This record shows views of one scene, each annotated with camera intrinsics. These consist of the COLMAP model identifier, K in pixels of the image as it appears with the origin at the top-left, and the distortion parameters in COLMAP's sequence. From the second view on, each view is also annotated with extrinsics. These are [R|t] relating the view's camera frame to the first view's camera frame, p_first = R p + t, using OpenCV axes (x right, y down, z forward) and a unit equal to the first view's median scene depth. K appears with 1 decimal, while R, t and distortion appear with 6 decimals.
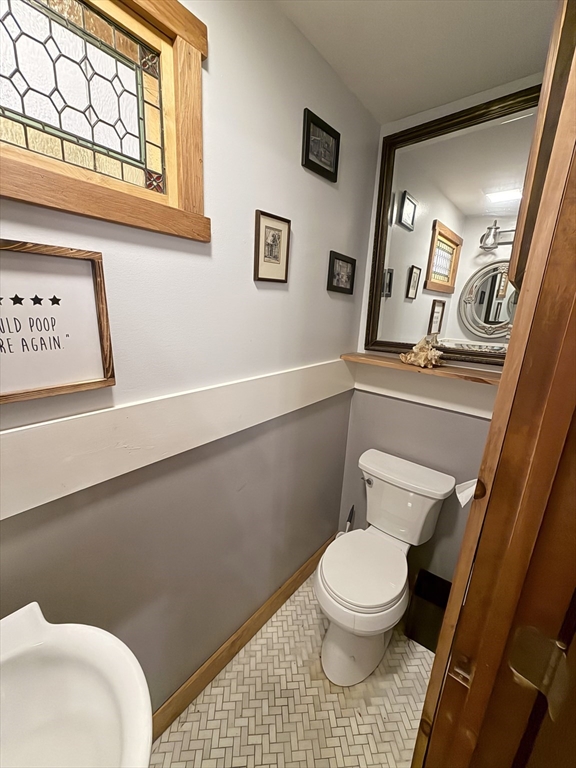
lens RADIAL K [[306.1, 0, 287.0], [0, 306.1, 385.2], [0, 0, 1]] dist [-0.002046, -0.000382]
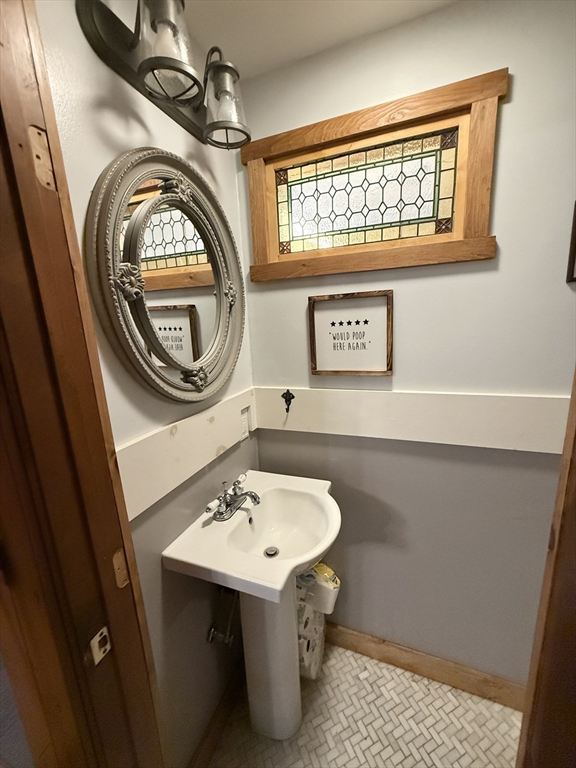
lens RADIAL K [[306.1, 0, 291.4], [0, 306.1, 385.4], [0, 0, 1]] dist [-0.002046, -0.000382]
pose [[0.315518, 0.136766, -0.939012, 0.736490], [-0.177440, 0.980608, 0.083203, 0.009817], [0.932182, 0.140367, 0.333668, 0.058339]]
